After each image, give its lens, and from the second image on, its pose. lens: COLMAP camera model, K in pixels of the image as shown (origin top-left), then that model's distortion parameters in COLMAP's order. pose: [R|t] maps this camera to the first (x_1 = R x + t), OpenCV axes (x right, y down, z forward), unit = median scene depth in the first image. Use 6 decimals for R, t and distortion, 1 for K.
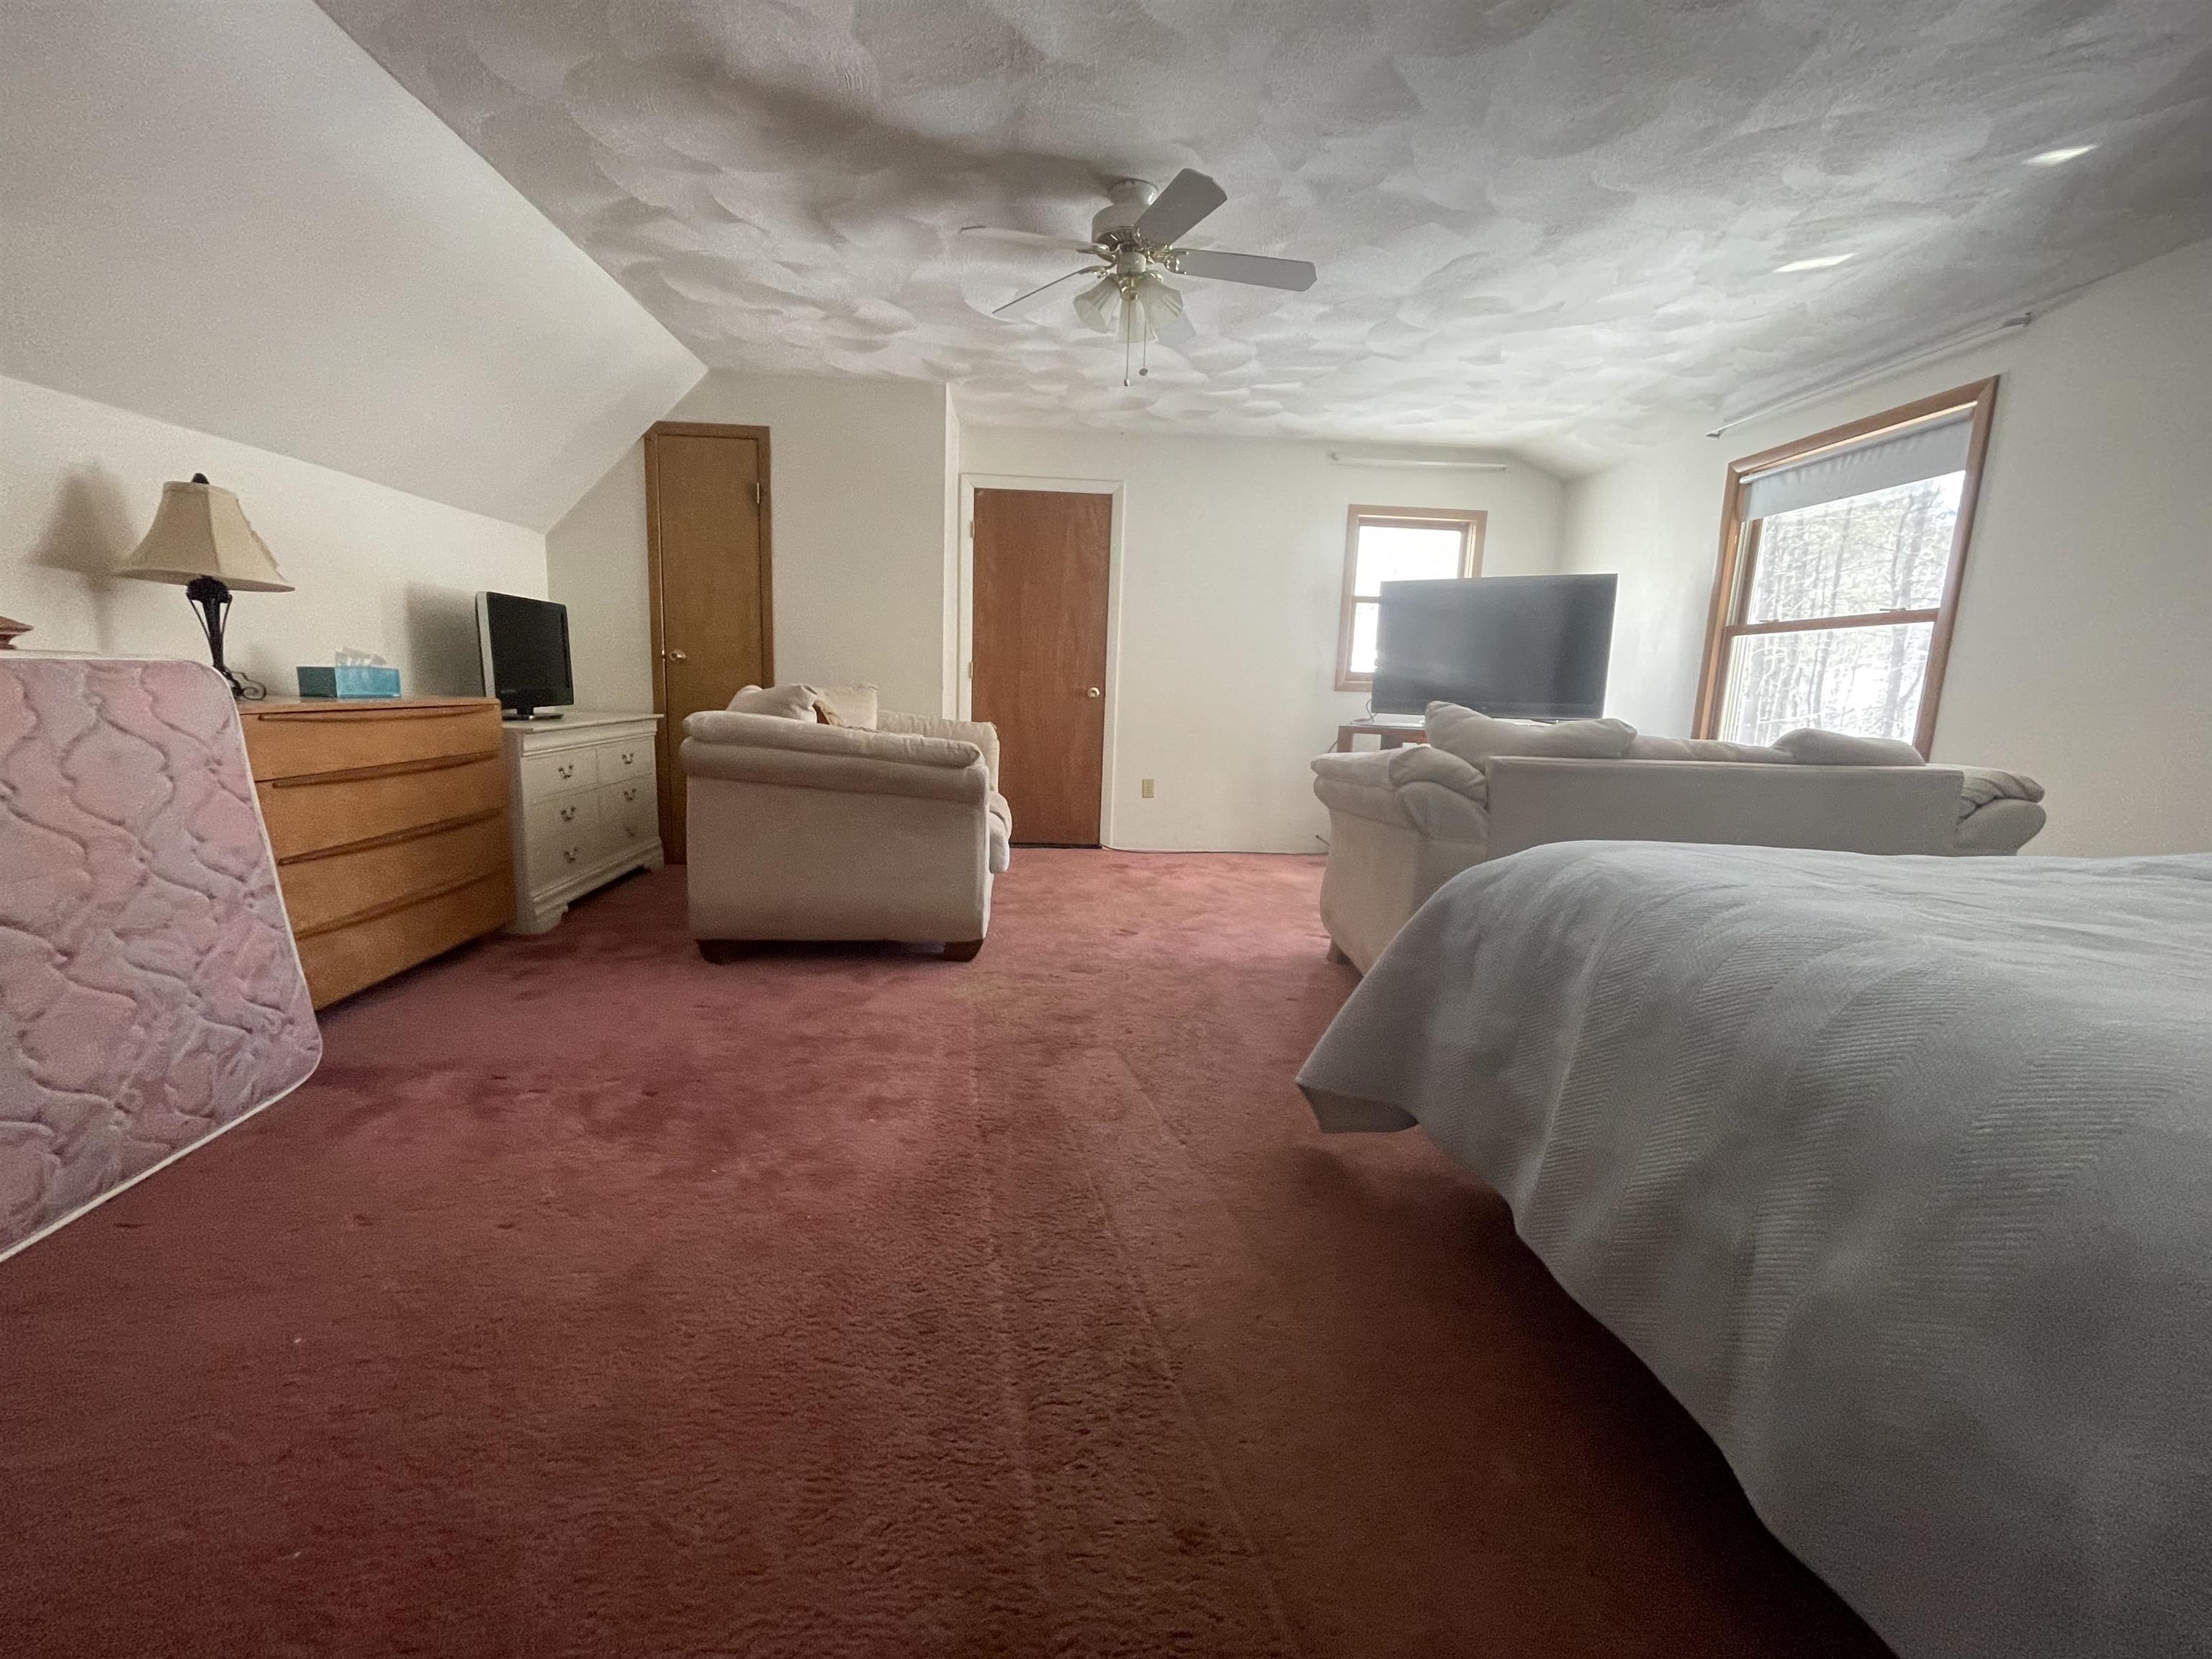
lens RADIAL K [[895.1, 0, 1095.0], [0, 895.1, 825.8], [0, 0, 1]] dist [-0.003587, 0.000037]
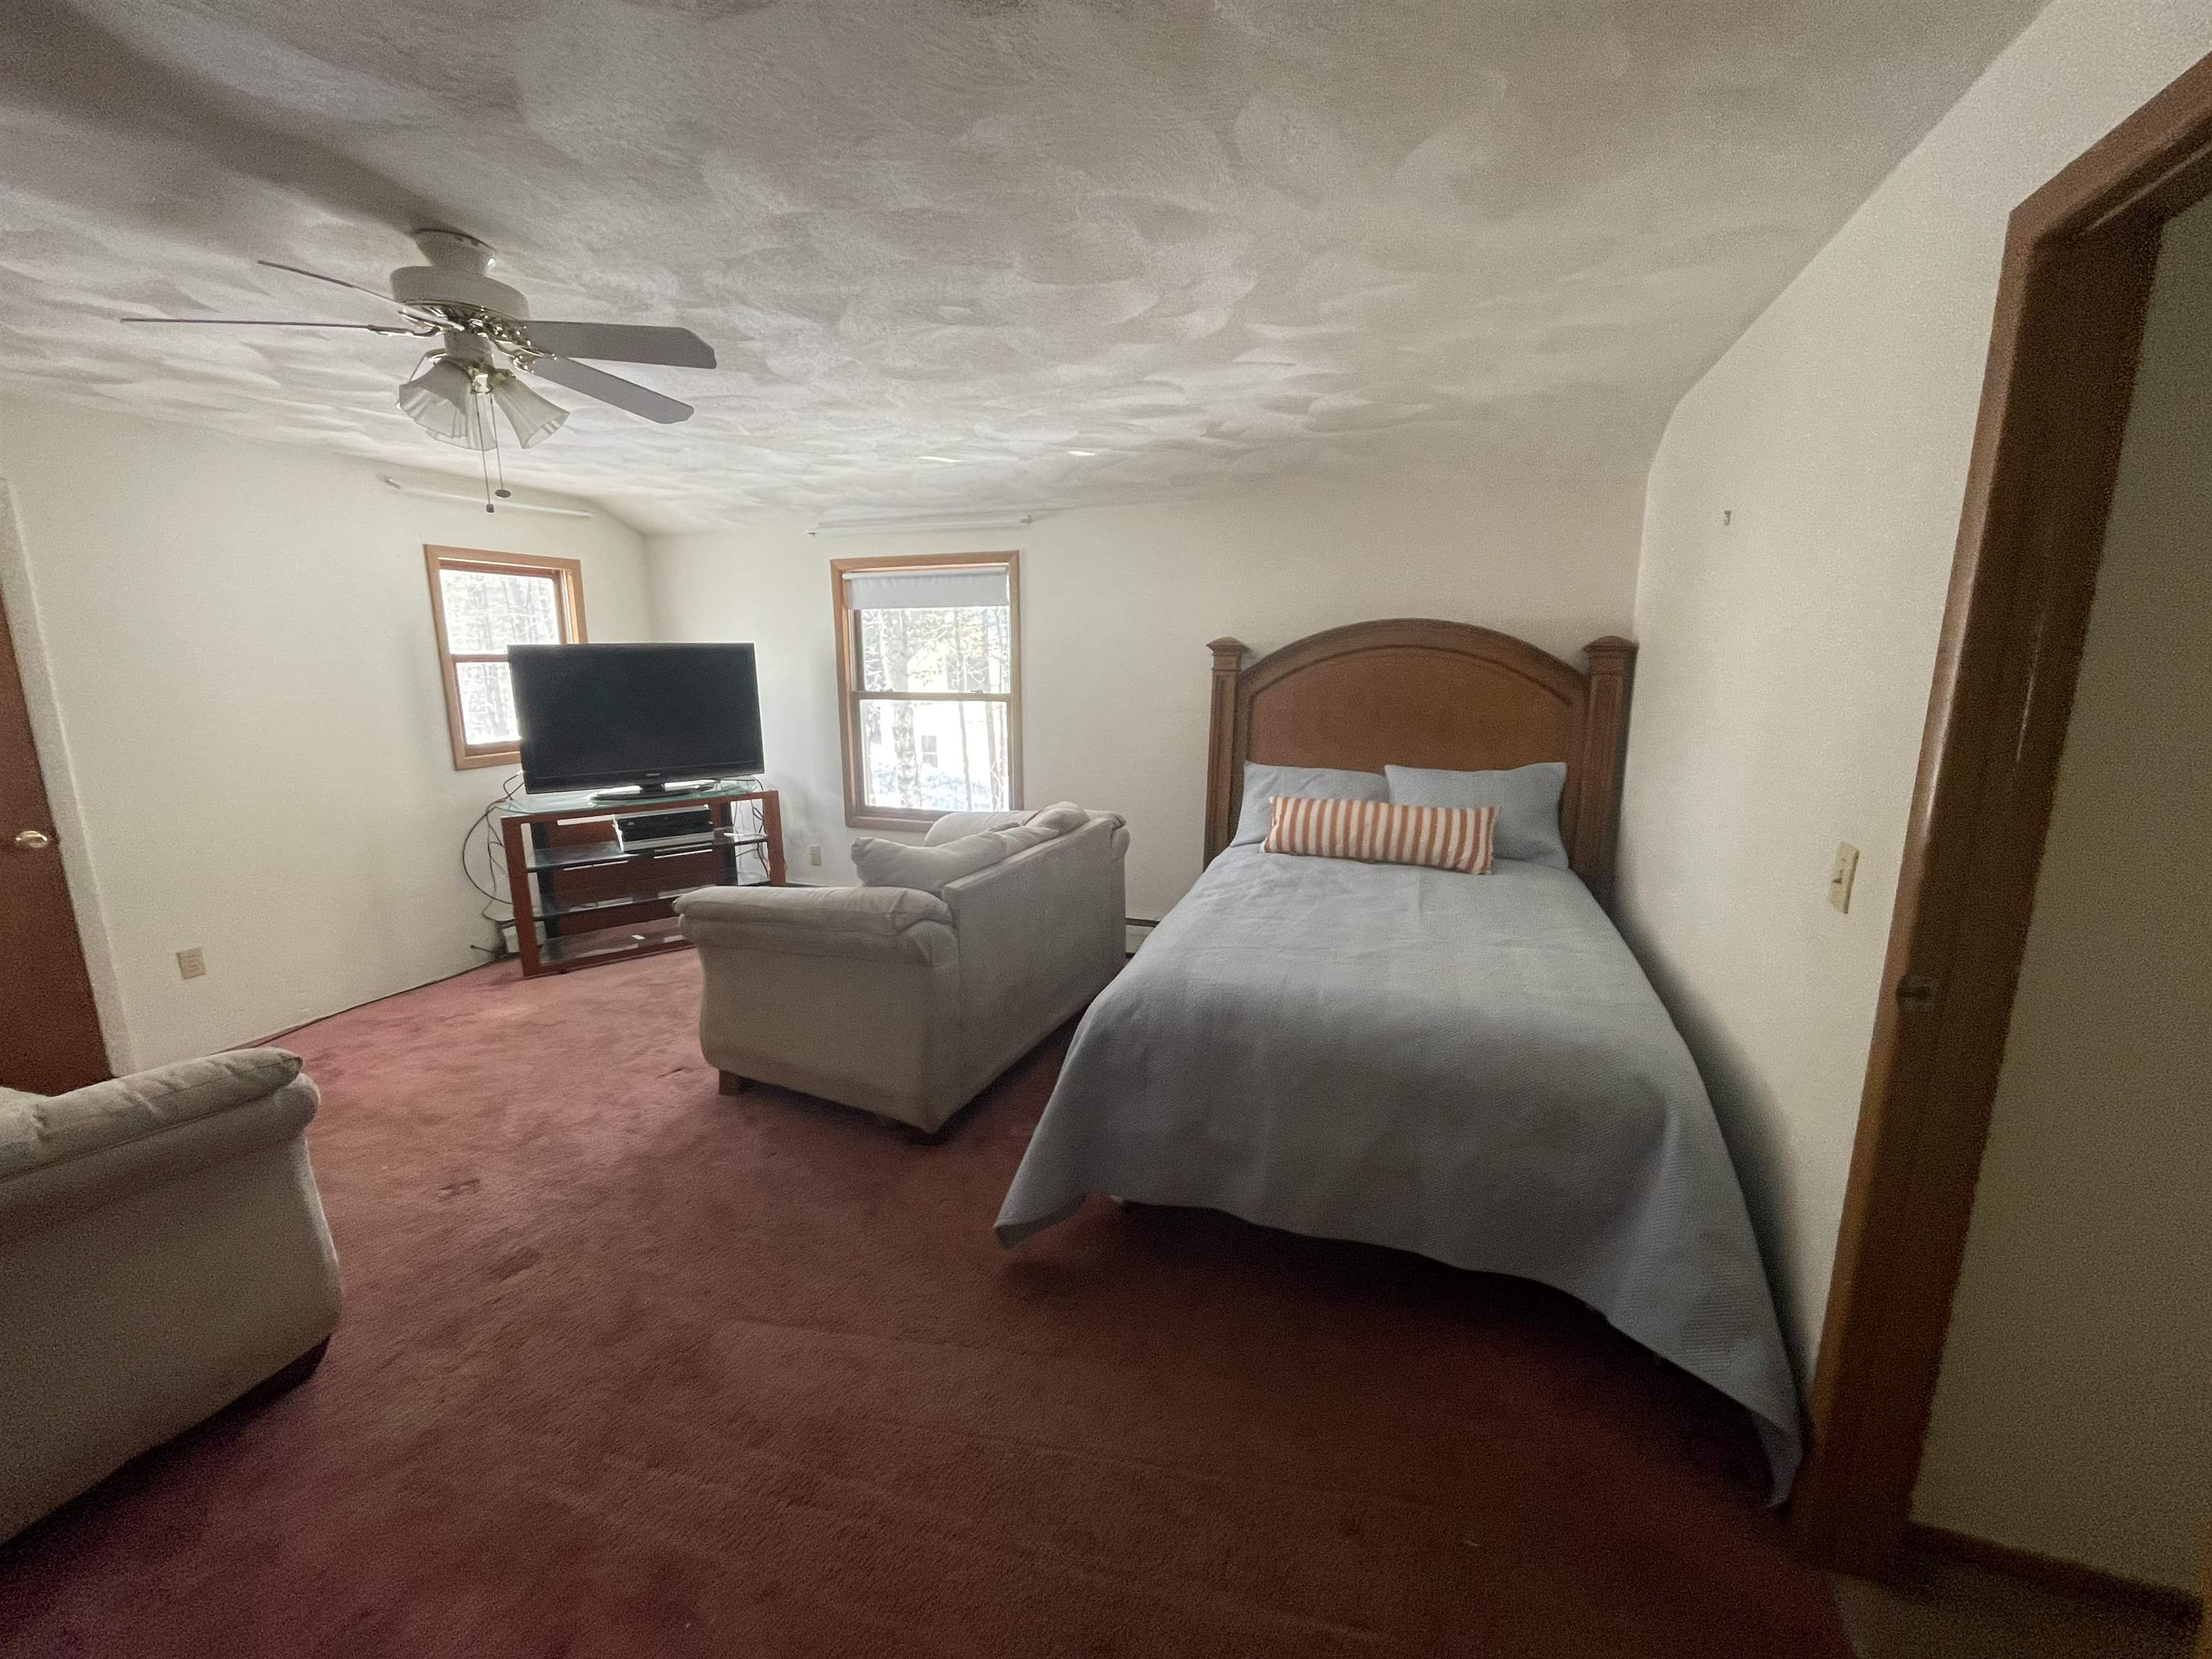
lens RADIAL K [[895.1, 0, 1095.0], [0, 895.1, 825.8], [0, 0, 1]] dist [-0.003587, 0.000037]
pose [[0.406197, -0.209908, 0.889350, -0.321738], [0.162747, 0.974317, 0.155630, -0.186858], [-0.899176, 0.081522, 0.429926, 0.176400]]
